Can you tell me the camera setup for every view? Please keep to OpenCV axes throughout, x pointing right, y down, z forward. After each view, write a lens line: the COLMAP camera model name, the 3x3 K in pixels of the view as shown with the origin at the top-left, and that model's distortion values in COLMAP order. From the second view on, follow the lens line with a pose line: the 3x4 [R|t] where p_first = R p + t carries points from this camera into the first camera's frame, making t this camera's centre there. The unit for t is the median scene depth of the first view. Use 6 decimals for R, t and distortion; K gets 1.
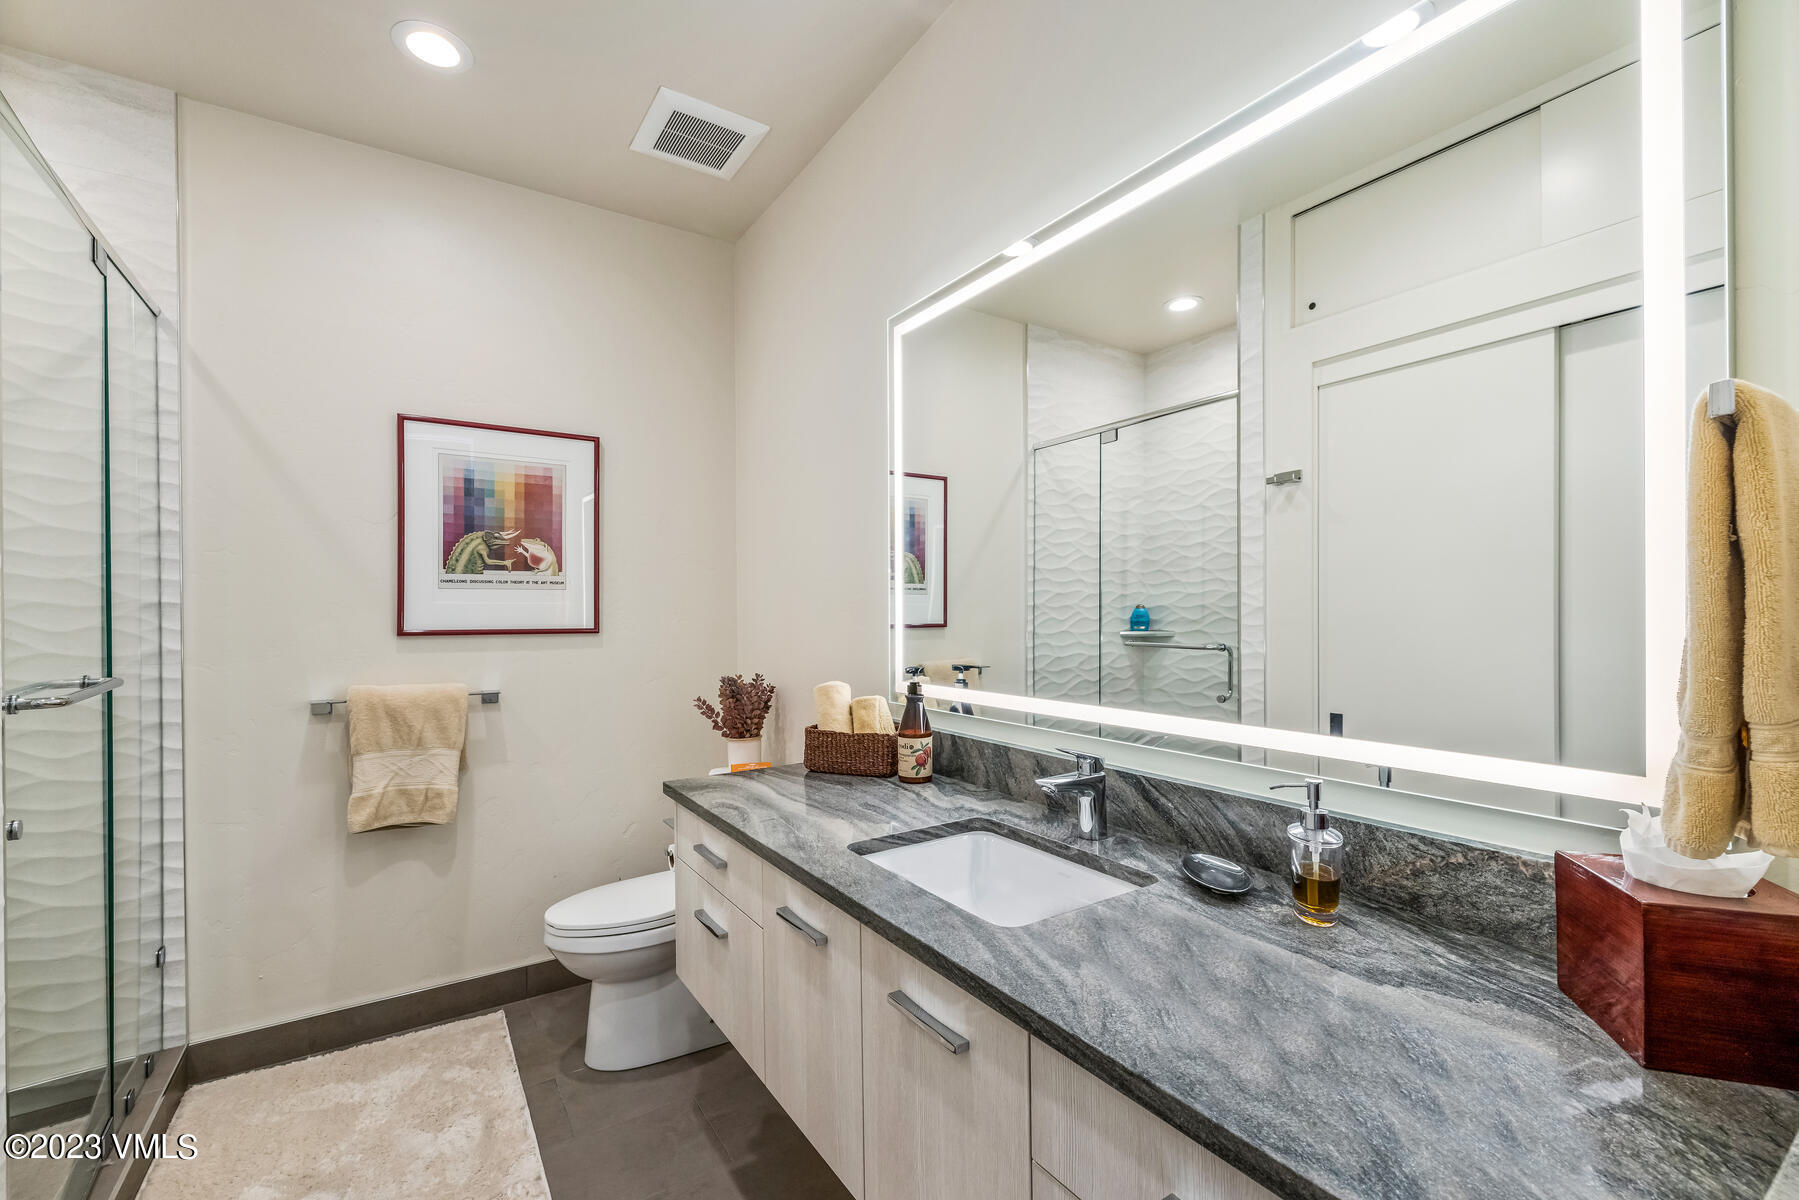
lens RADIAL K [[770.8, 0, 899.3], [0, 770.8, 616.7], [0, 0, 1]] dist [-0.001618, -0.000013]
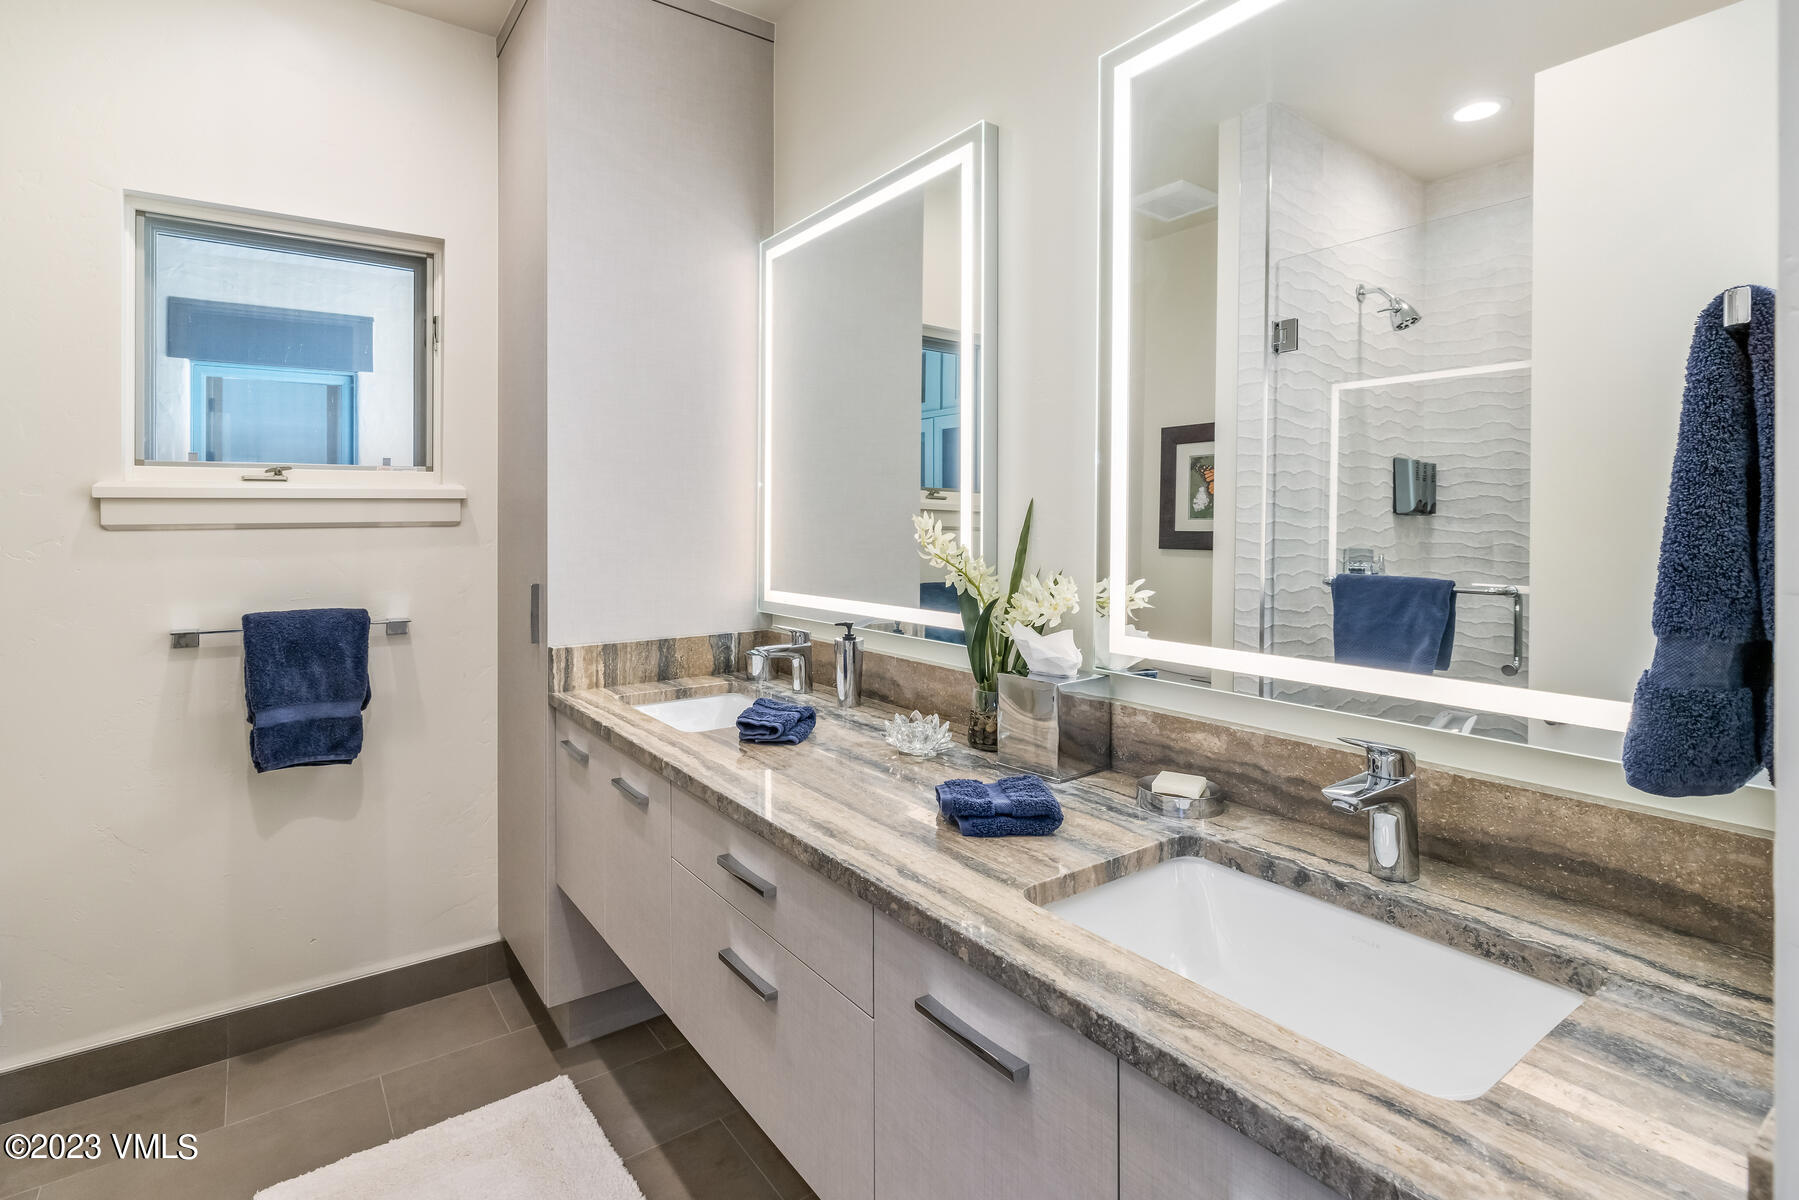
lens RADIAL K [[770.8, 0, 842.5], [0, 770.8, 531.9], [0, 0, 1]] dist [-0.001618, -0.000013]
pose [[0.997746, 0.012383, 0.065952, -0.238776], [-0.012808, 0.999900, 0.006030, -0.000730], [-0.065871, -0.006861, 0.997805, 0.354457]]
